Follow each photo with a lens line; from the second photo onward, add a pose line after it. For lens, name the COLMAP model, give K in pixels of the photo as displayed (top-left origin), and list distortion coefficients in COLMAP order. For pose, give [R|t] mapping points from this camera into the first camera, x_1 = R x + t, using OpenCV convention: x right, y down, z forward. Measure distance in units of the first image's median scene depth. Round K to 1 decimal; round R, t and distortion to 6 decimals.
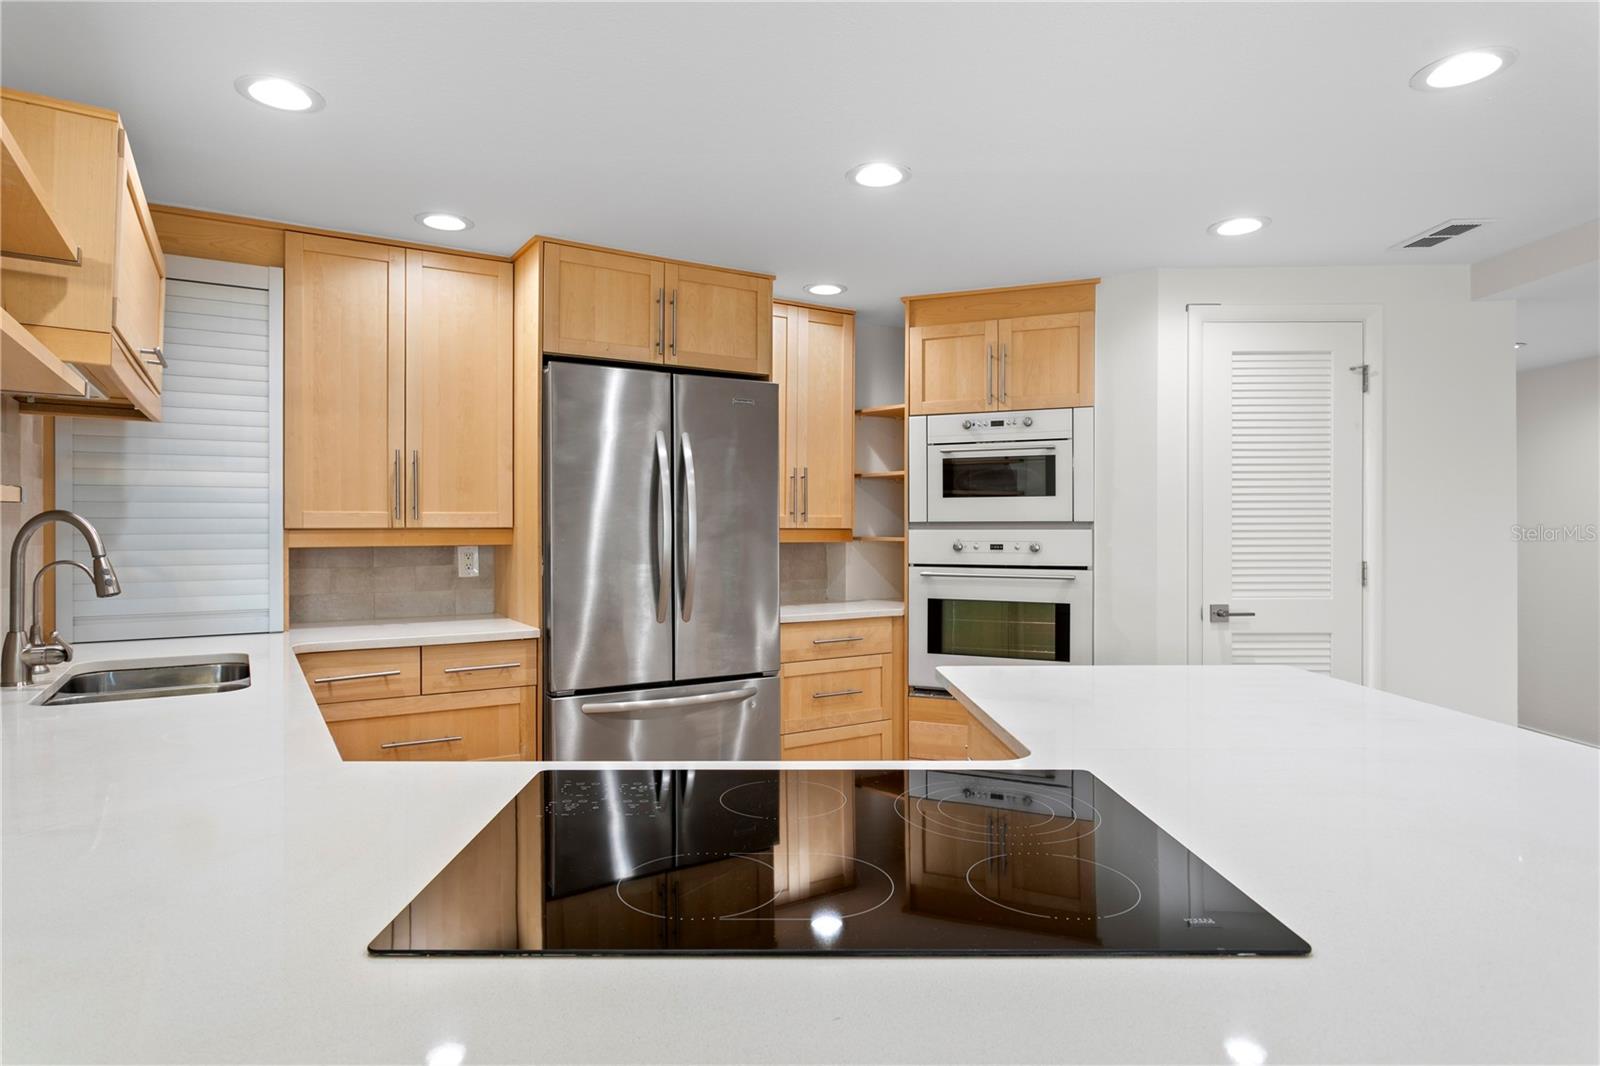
lens RADIAL K [[898.6, 0, 798.5], [0, 898.6, 531.6], [0, 0, 1]] dist [-0.014115, 0.003775]
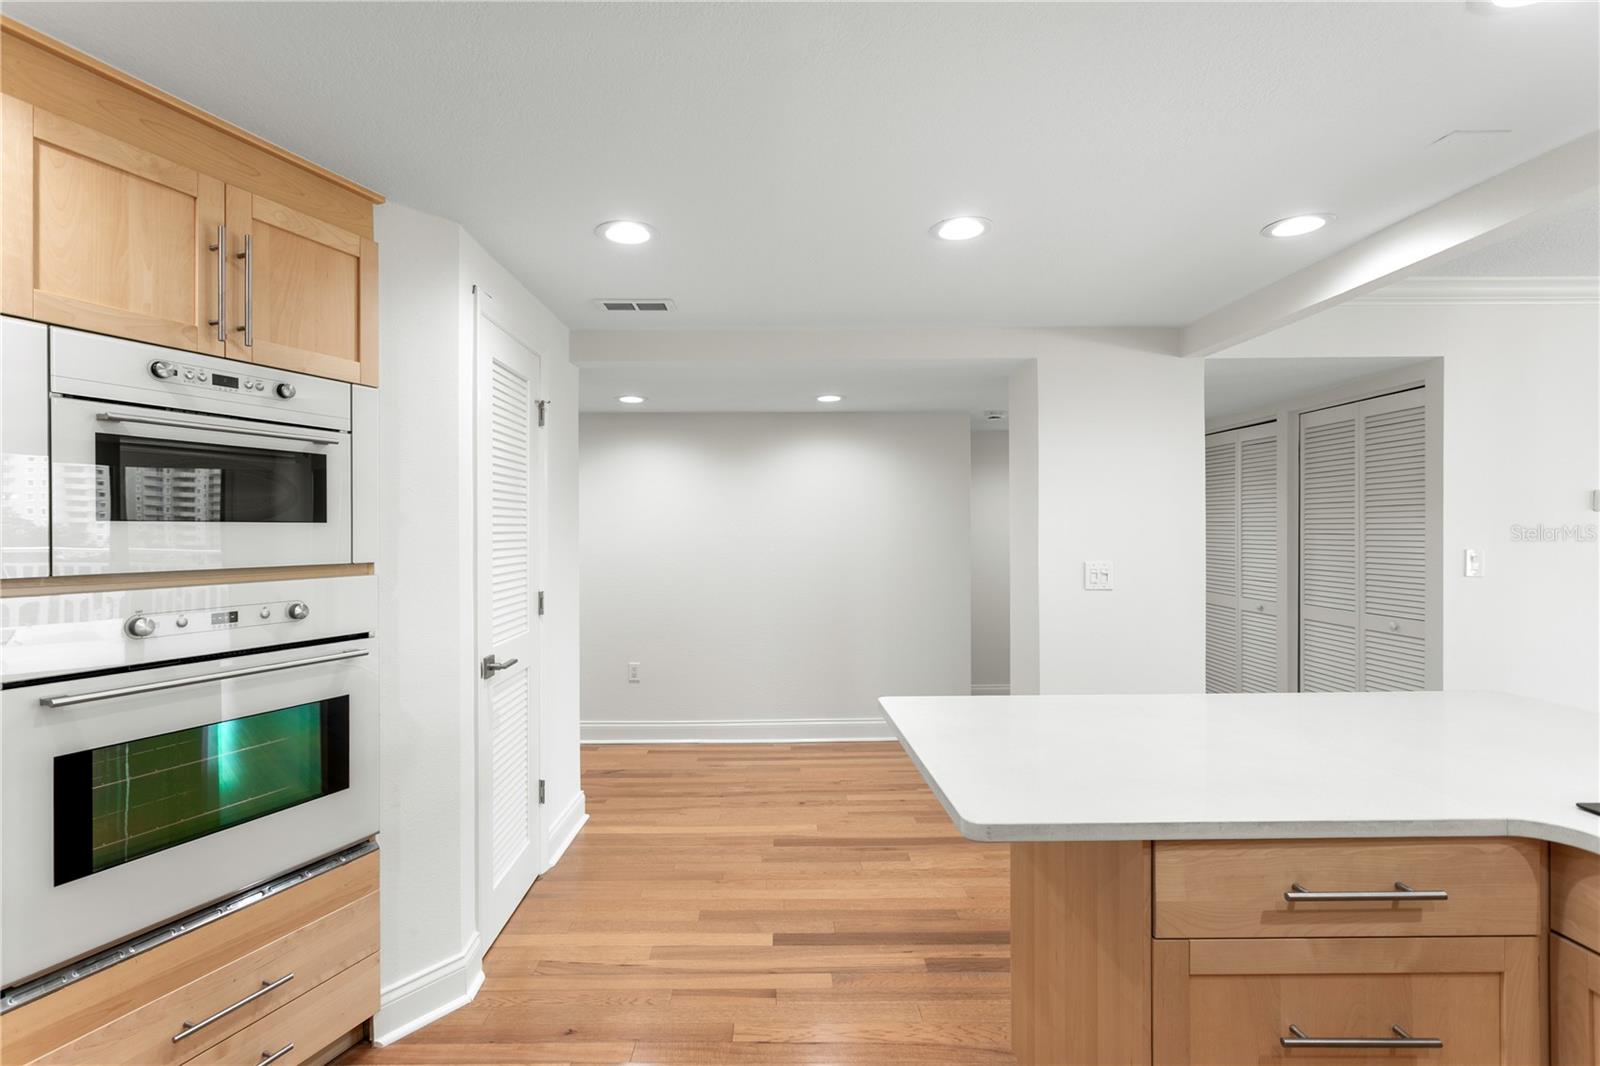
lens RADIAL K [[756.1, 0, 796.3], [0, 756.1, 527.3], [0, 0, 1]] dist [0.001700, 0.001650]
pose [[-0.007002, 0.004160, 0.999967, -0.223980], [0.005369, 0.999977, -0.004122, -0.032069], [-0.999961, 0.005339, -0.007024, 0.679524]]
